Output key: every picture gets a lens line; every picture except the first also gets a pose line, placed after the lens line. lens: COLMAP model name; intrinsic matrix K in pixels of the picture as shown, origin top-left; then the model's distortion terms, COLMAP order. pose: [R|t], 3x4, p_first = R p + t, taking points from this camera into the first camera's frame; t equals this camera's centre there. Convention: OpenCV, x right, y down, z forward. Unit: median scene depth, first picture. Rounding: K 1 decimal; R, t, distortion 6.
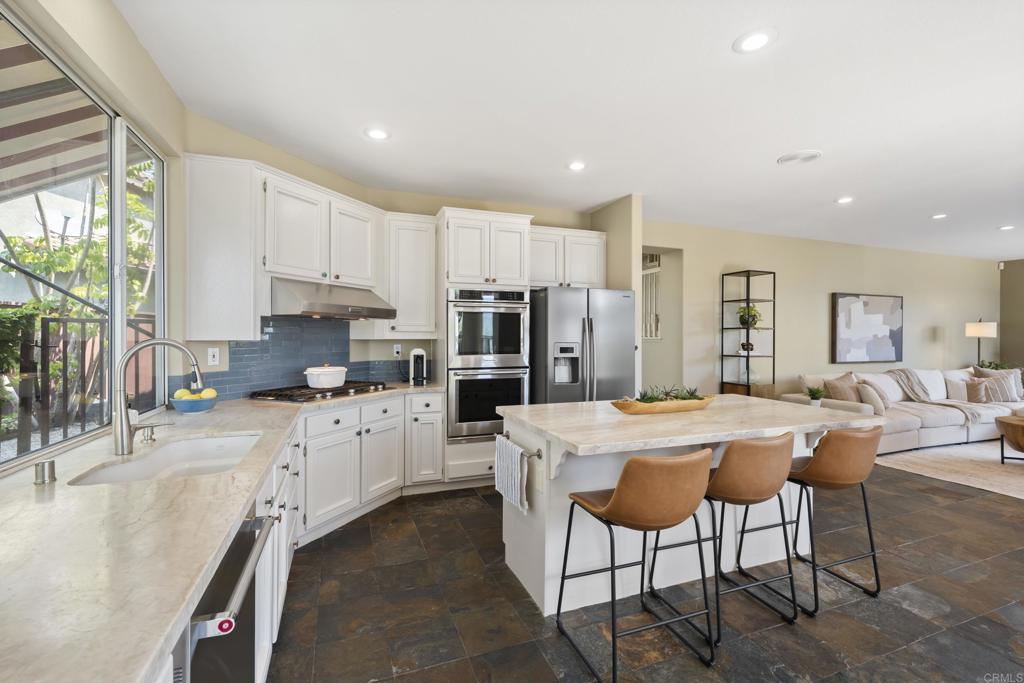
lens RADIAL K [[448.4, 0, 511.1], [0, 448.4, 335.2], [0, 0, 1]] dist [-0.002509, -0.000329]
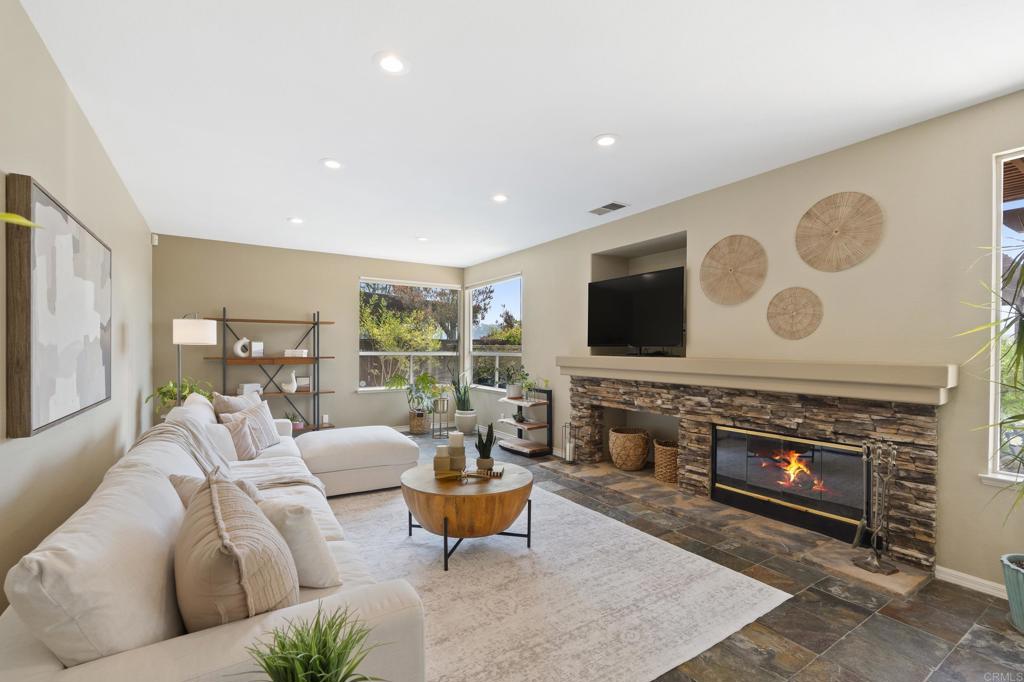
lens RADIAL K [[451.4, 0, 510.7], [0, 451.4, 352.0], [0, 0, 1]] dist [-0.003309, -0.000154]
pose [[-0.207114, -0.011144, 0.978253, 0.394976], [-0.003880, 0.999937, 0.010569, 0.007498], [-0.978309, -0.001607, -0.207144, 0.767362]]
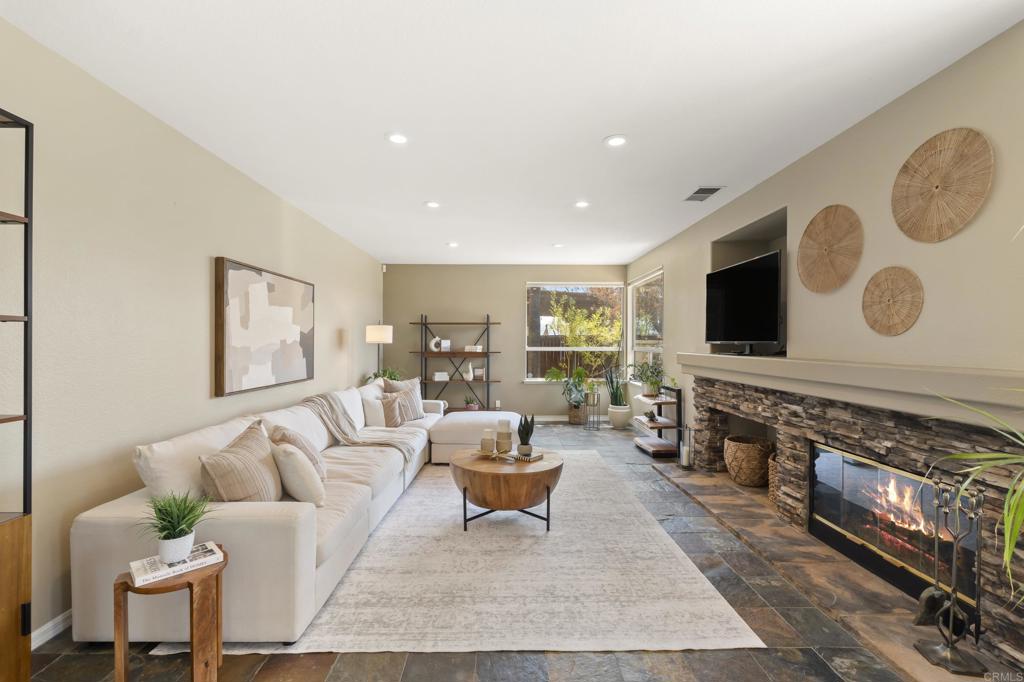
lens RADIAL K [[448.3, 0, 512.0], [0, 448.3, 341.0], [0, 0, 1]] dist [-0.001349, -0.000146]
pose [[0.342750, -0.002381, 0.939423, 0.358083], [0.002308, 0.999996, 0.001692, -0.000007], [-0.939424, 0.001589, 0.342754, 0.515348]]
